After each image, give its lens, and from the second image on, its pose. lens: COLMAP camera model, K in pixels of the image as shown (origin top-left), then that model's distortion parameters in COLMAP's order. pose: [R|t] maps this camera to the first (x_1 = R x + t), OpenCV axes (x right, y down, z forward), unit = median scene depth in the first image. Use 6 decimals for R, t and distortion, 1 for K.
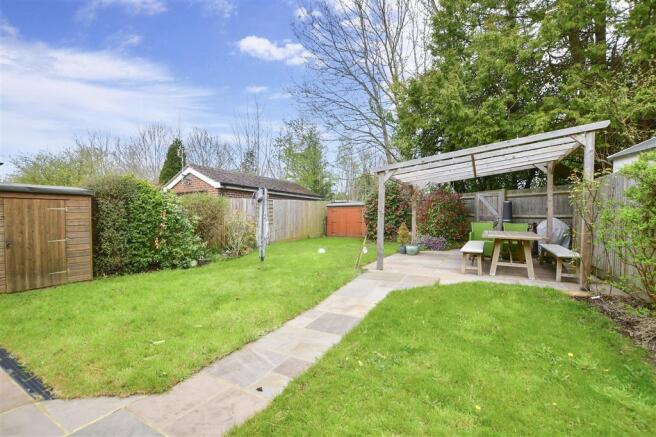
lens RADIAL K [[296.5, 0, 332.7], [0, 296.5, 218.1], [0, 0, 1]] dist [-0.000581, 0.000376]
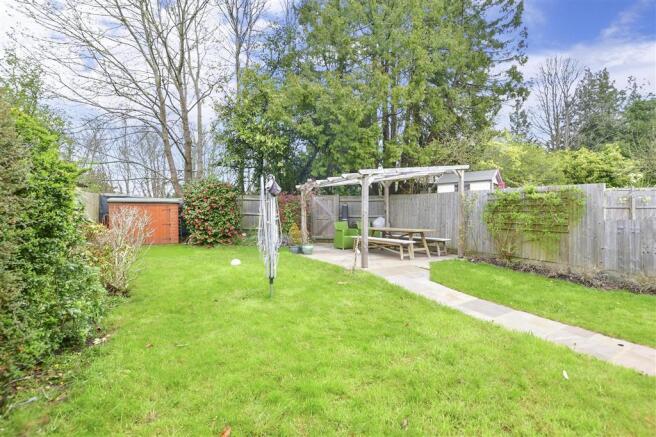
lens RADIAL K [[296.5, 0, 331.9], [0, 296.5, 217.7], [0, 0, 1]] dist [-0.000581, 0.000376]
pose [[0.518727, -0.010678, 0.854873, -0.934958], [0.005911, 0.999943, 0.008904, -0.018442], [-0.854920, 0.000435, 0.518760, 0.628913]]
